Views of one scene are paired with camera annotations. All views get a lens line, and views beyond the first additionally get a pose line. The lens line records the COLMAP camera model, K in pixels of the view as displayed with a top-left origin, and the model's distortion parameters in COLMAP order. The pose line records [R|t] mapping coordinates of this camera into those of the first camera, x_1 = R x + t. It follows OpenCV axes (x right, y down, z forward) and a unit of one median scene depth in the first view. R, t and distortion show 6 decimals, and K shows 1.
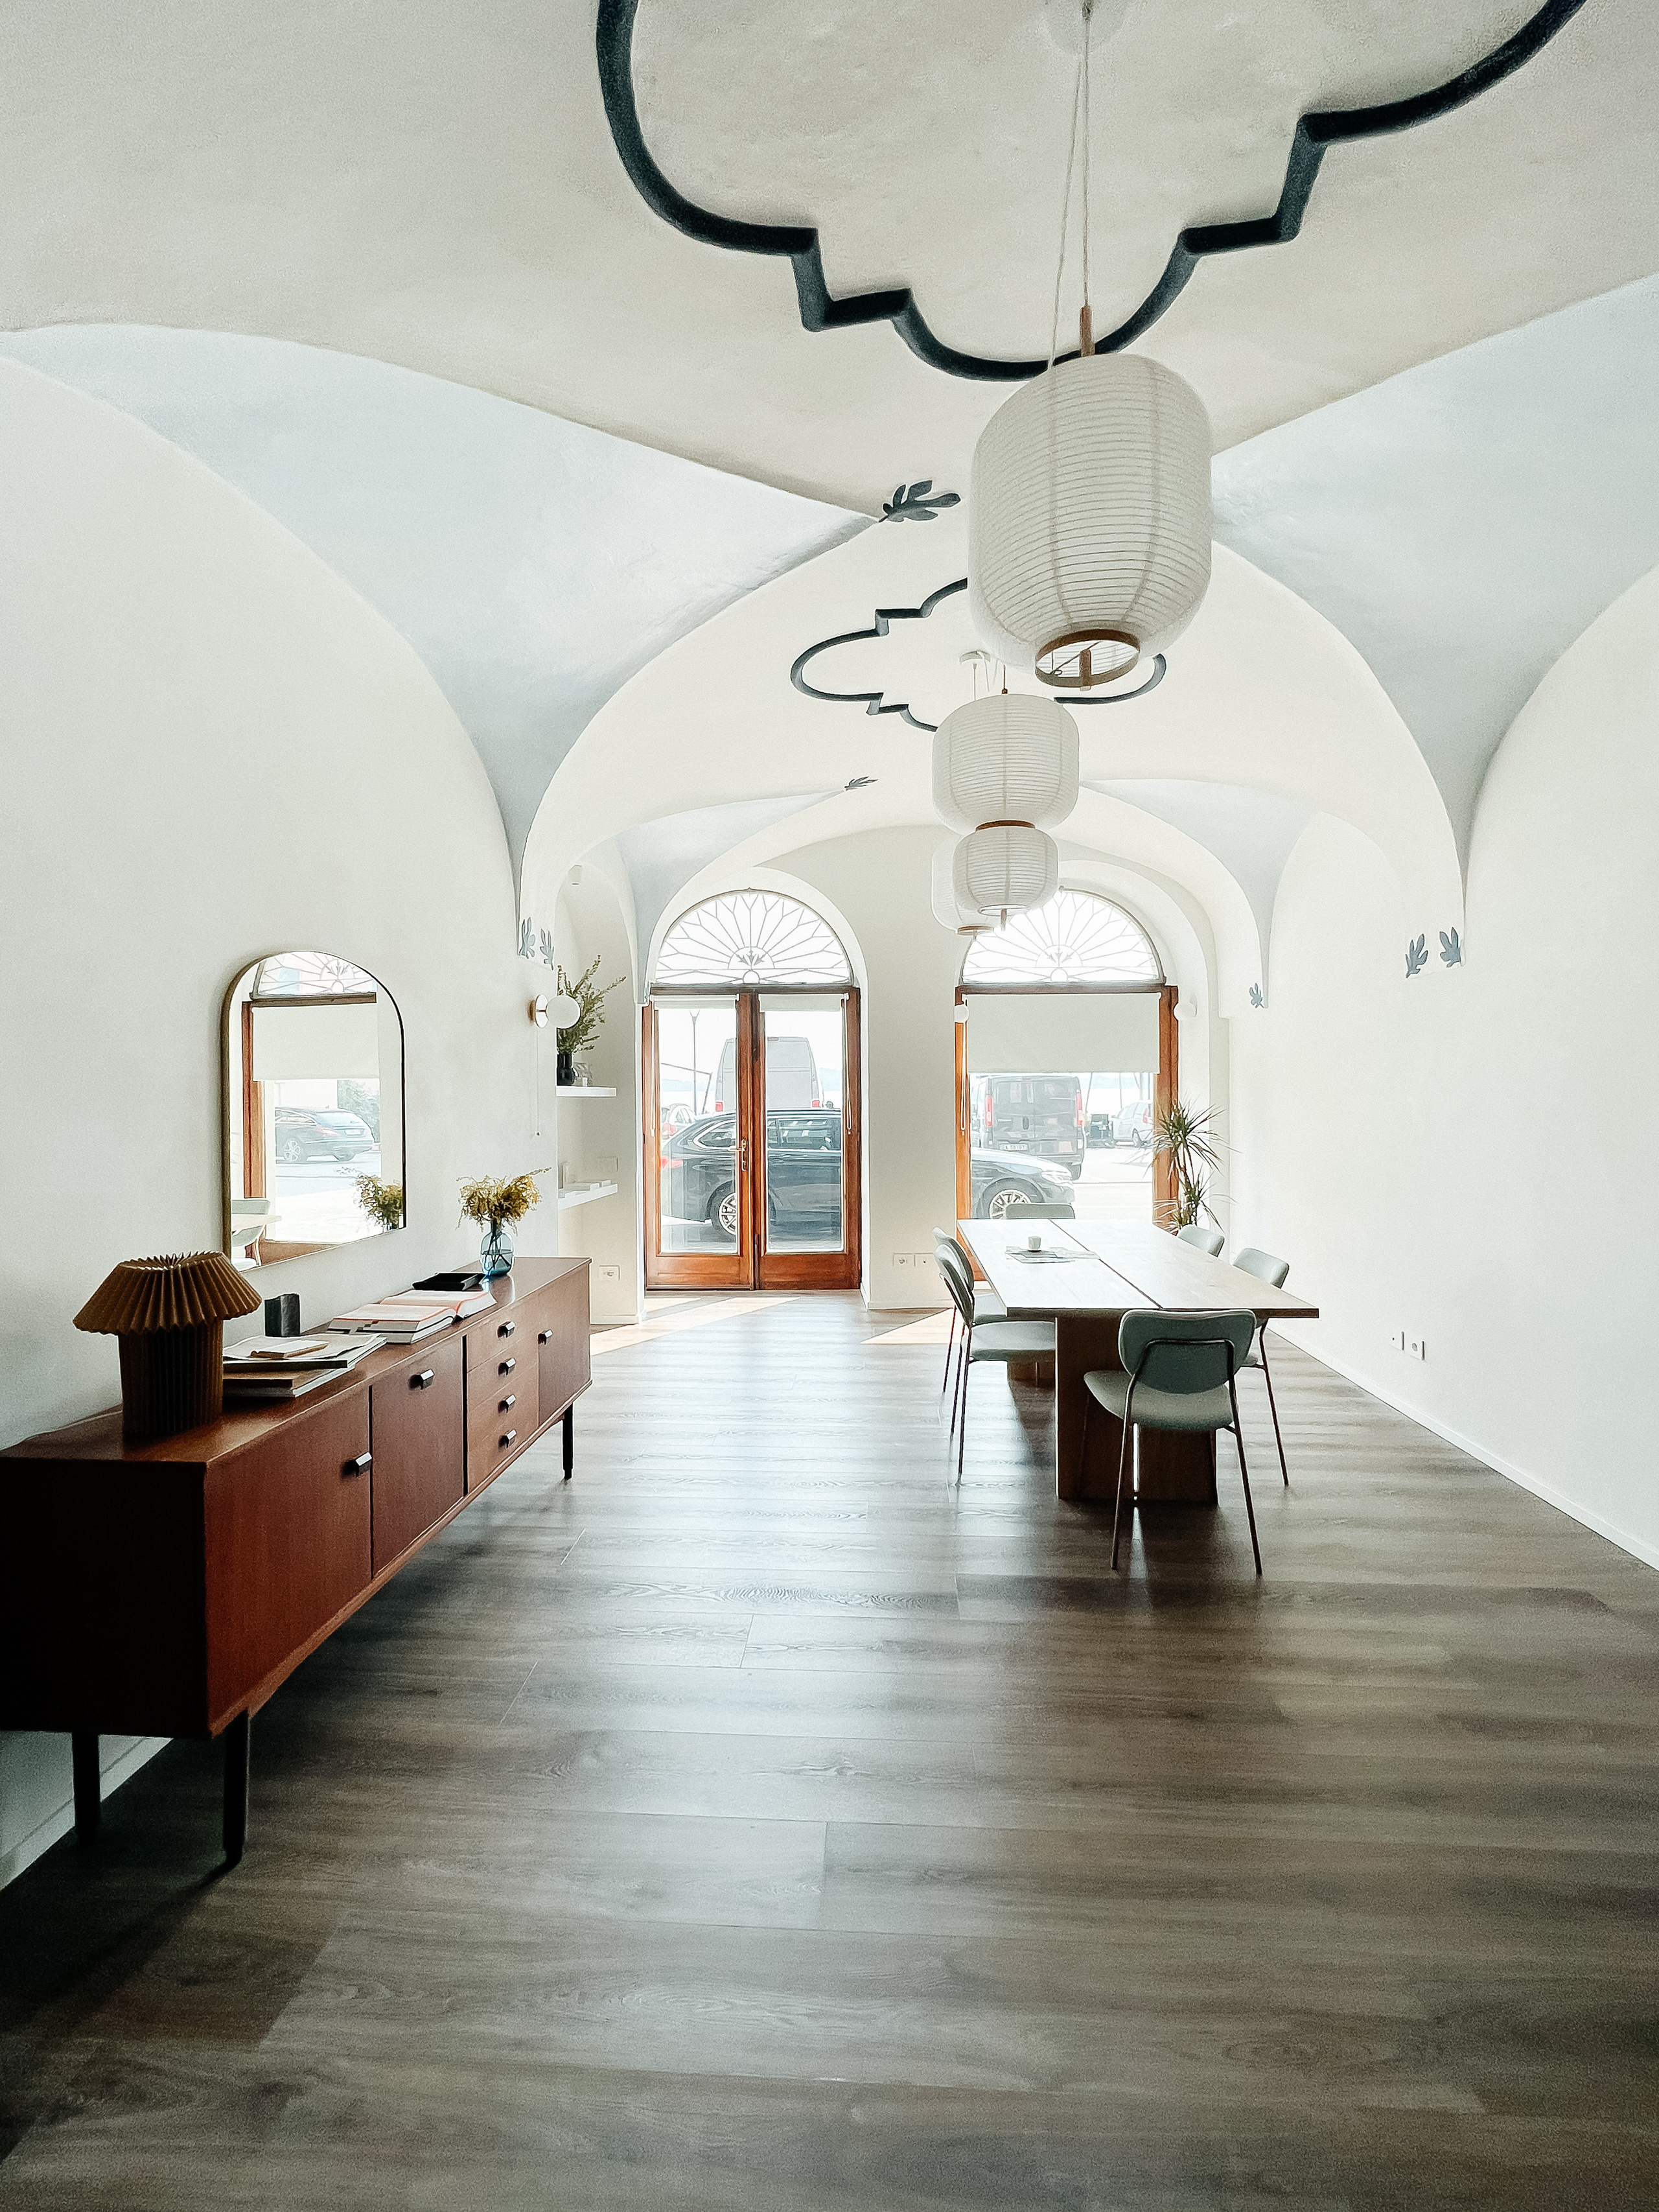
lens RADIAL K [[919.3, 0, 830.7], [0, 919.3, 1099.8], [0, 0, 1]] dist [0.000614, -0.000012]
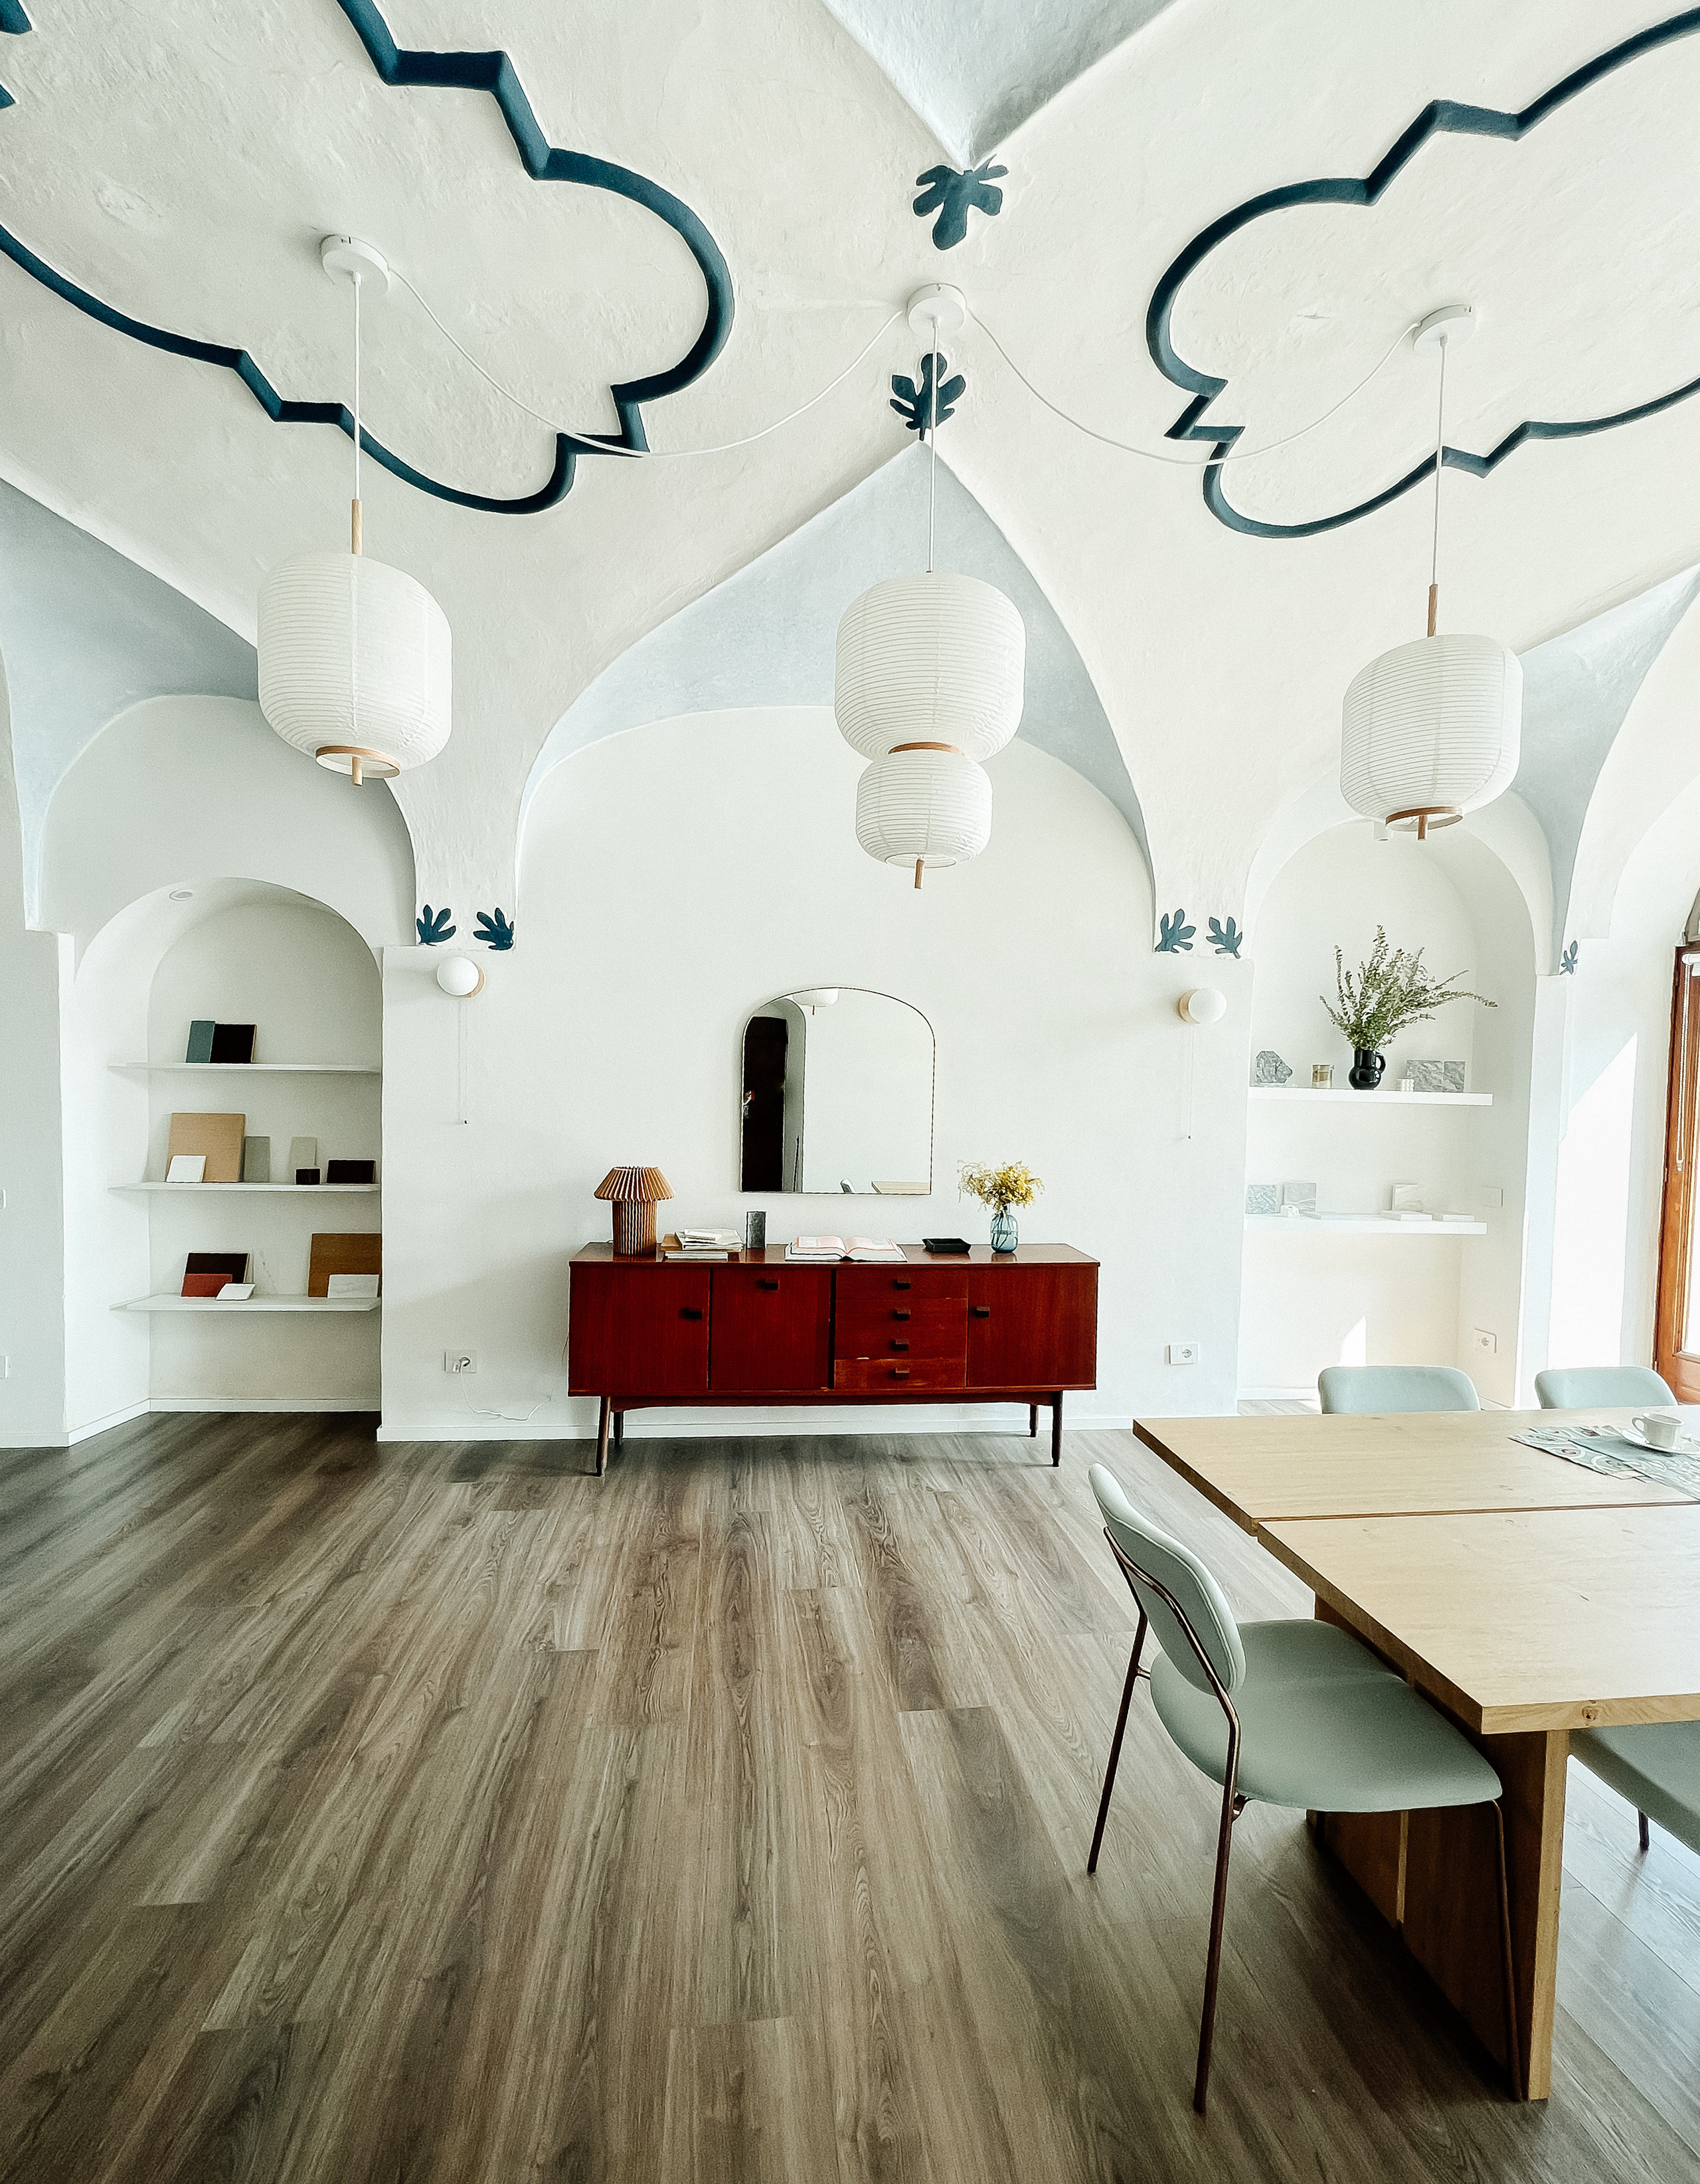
lens RADIAL K [[971.3, 0, 850.9], [0, 971.3, 1125.7], [0, 0, 1]] dist [-0.002980, 0.000900]
pose [[0.181729, 0.051903, -0.981978, 0.707736], [-0.031665, 0.998397, 0.046910, -0.012464], [0.982839, 0.022569, 0.183082, 0.561669]]
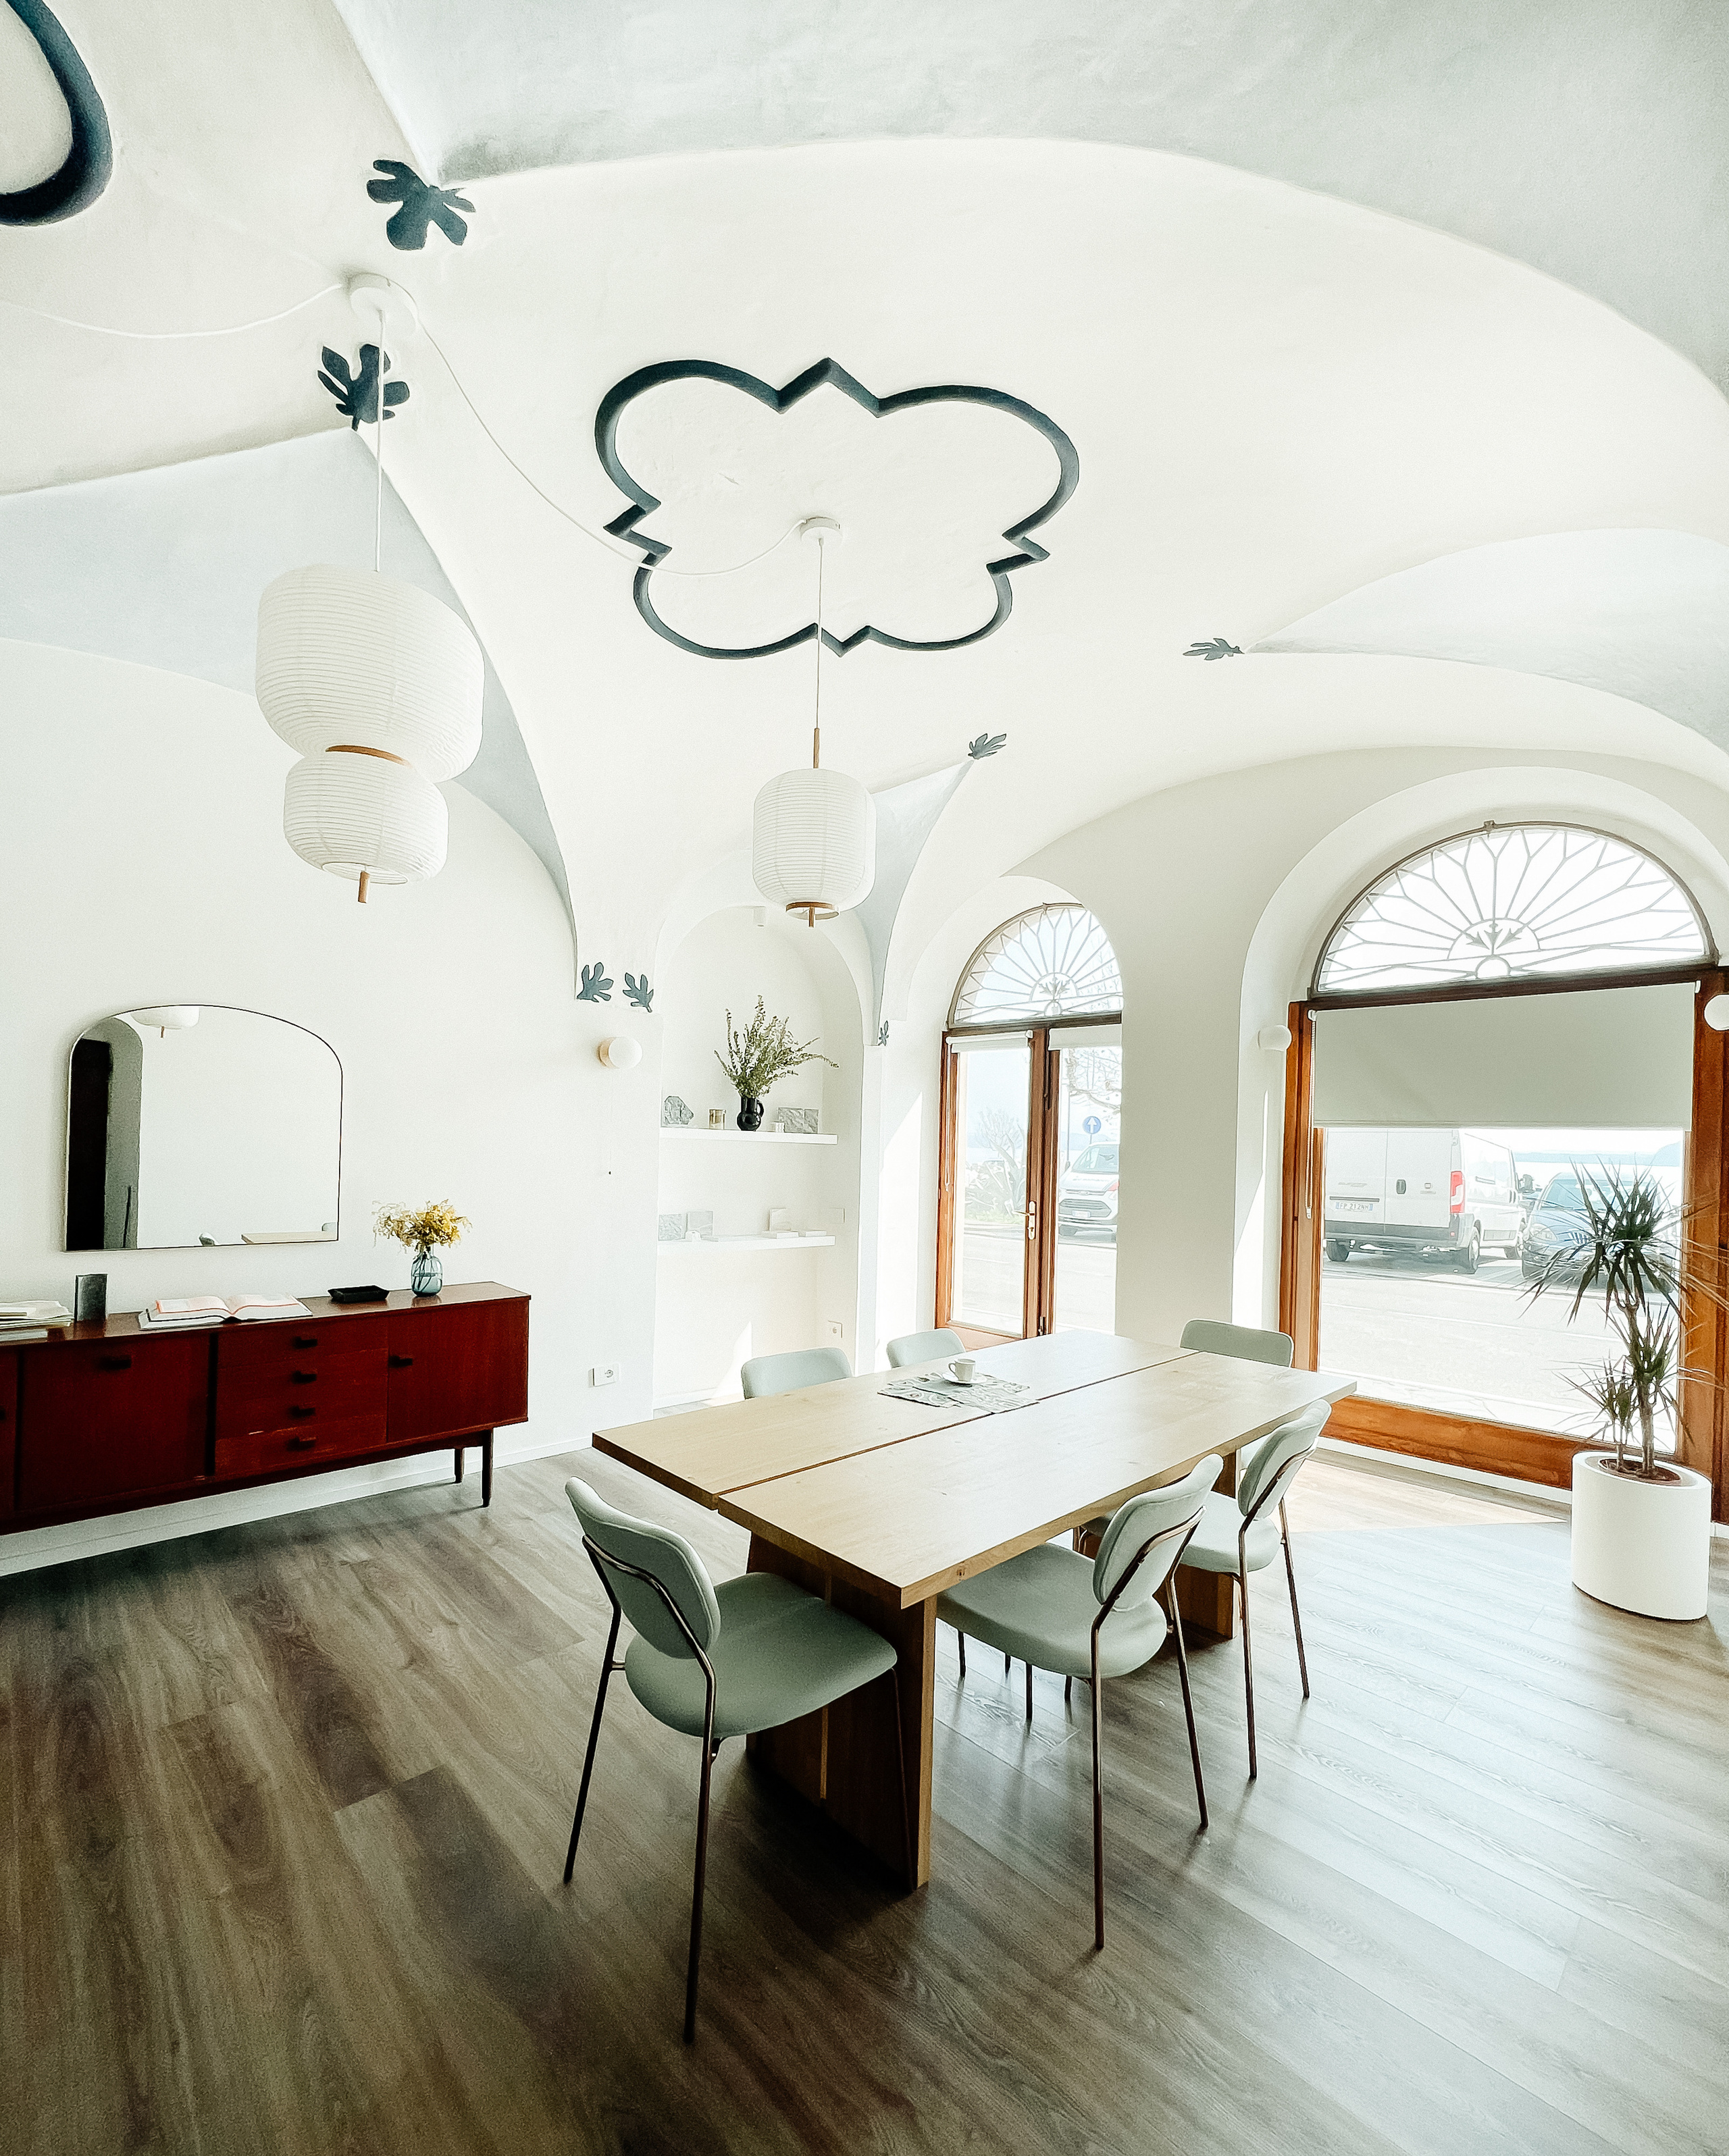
lens RADIAL K [[919.7, 0, 866.2], [0, 919.7, 1146.9], [0, 0, 1]] dist [-0.002287, 0.000226]
pose [[0.732823, 0.026690, -0.679896, 0.694871], [-0.037096, 0.999311, -0.000755, -0.002078], [0.679408, 0.025775, 0.733308, 0.523034]]
